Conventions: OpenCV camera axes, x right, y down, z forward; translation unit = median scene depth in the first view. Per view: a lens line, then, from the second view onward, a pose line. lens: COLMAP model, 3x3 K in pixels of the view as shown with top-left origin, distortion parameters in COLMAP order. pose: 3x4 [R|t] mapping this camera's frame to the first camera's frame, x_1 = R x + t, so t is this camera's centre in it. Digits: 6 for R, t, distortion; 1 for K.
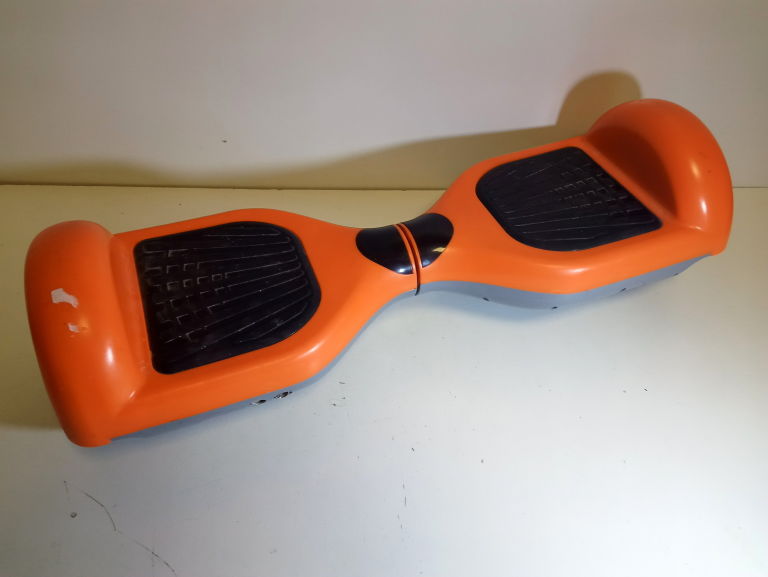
lens RADIAL K [[643.2, 0, 384.0], [0, 643.2, 288.5], [0, 0, 1]] dist [0.111386, -0.242213]
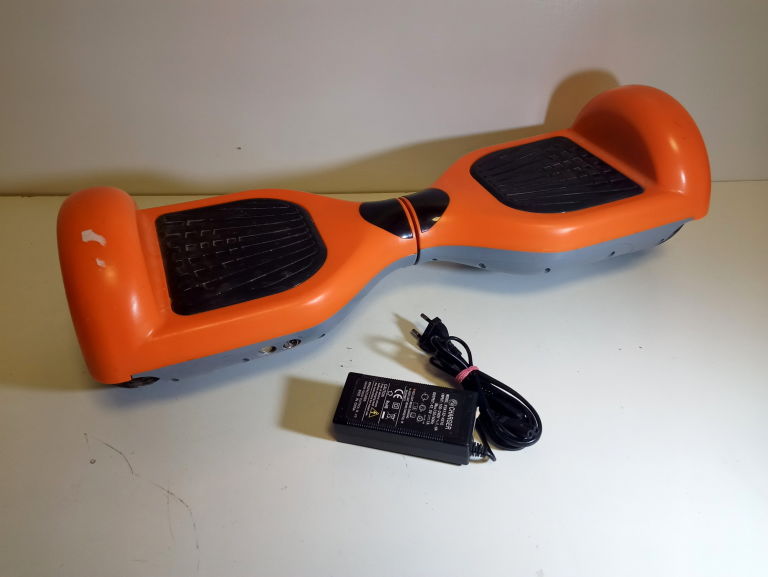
lens RADIAL K [[643.2, 0, 384.0], [0, 643.2, 288.5], [0, 0, 1]] dist [0.111386, -0.242213]
pose [[0.999477, -0.025902, -0.019378, 0.016080], [0.023306, 0.992016, -0.123942, 0.198723], [0.022433, 0.123426, 0.992100, -0.057749]]
